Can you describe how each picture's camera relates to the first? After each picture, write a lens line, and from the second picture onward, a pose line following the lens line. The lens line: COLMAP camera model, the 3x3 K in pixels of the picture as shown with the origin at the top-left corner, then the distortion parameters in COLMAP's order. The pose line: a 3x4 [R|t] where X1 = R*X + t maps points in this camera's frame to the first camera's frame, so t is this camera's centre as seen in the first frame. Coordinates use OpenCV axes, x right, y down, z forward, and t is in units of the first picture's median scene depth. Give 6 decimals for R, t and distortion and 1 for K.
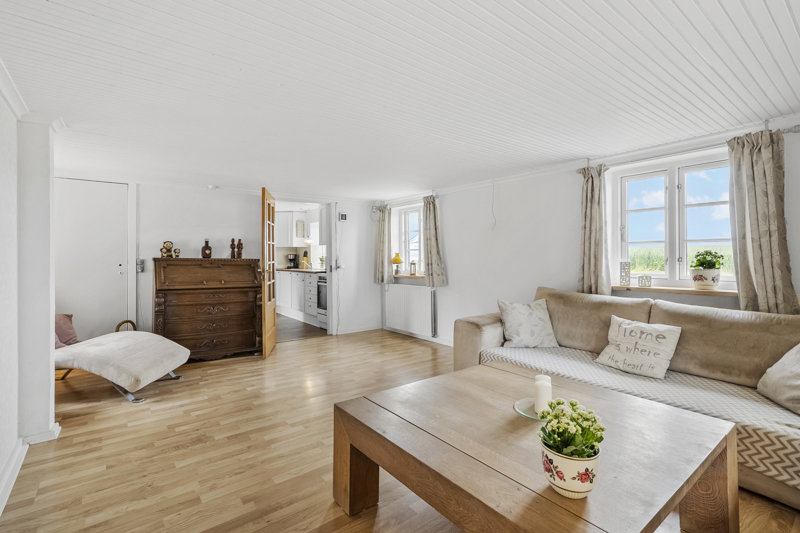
lens RADIAL K [[379.7, 0, 400.3], [0, 379.7, 260.2], [0, 0, 1]] dist [-0.003442, 0.002167]
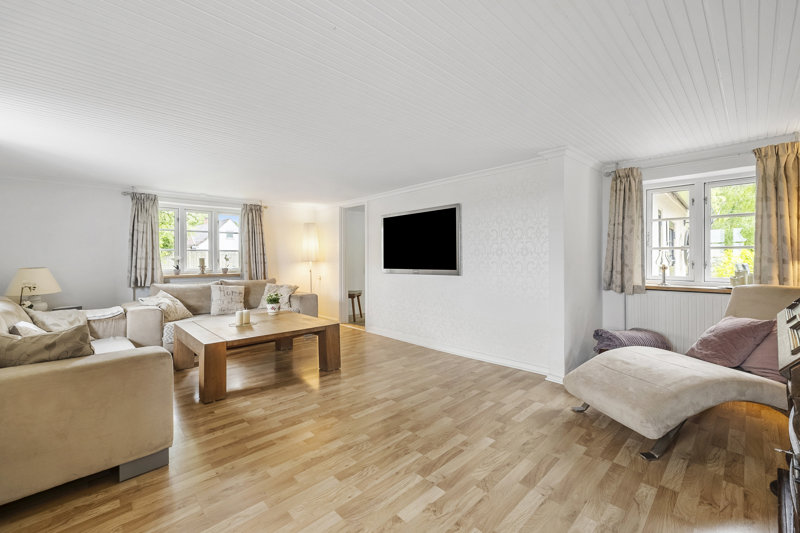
lens RADIAL K [[336.1, 0, 401.2], [0, 336.1, 261.5], [0, 0, 1]] dist [0.003361, 0.000442]
pose [[-0.995080, 0.013940, -0.098090, -0.229894], [0.012753, 0.999838, 0.012717, 0.006528], [0.098251, 0.011404, -0.995096, 1.976936]]
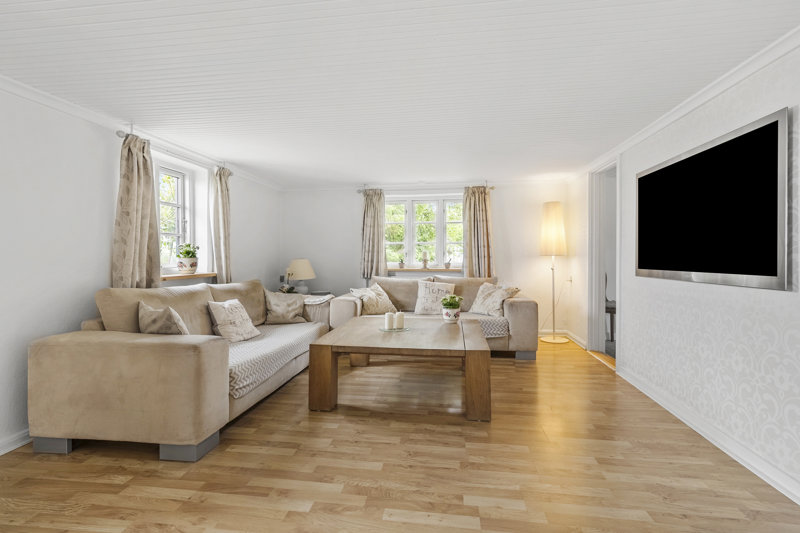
lens RADIAL K [[379.7, 0, 396.6], [0, 379.7, 258.8], [0, 0, 1]] dist [-0.003442, 0.002167]
pose [[-0.696718, 0.002296, 0.717342, -0.622489], [0.008542, 0.999951, 0.005096, 0.024706], [-0.717294, 0.009678, -0.696703, 1.484016]]
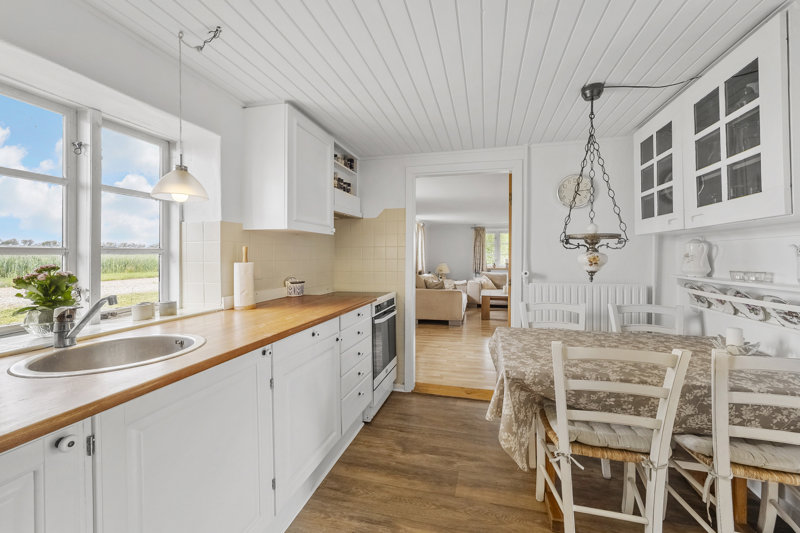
lens RADIAL K [[336.1, 0, 398.5], [0, 336.1, 261.2], [0, 0, 1]] dist [0.003361, 0.000442]
pose [[-0.609114, 0.000311, 0.793083, -1.297702], [0.011981, 0.999889, 0.008810, -0.020736], [-0.792993, 0.014868, -0.609050, 2.882091]]
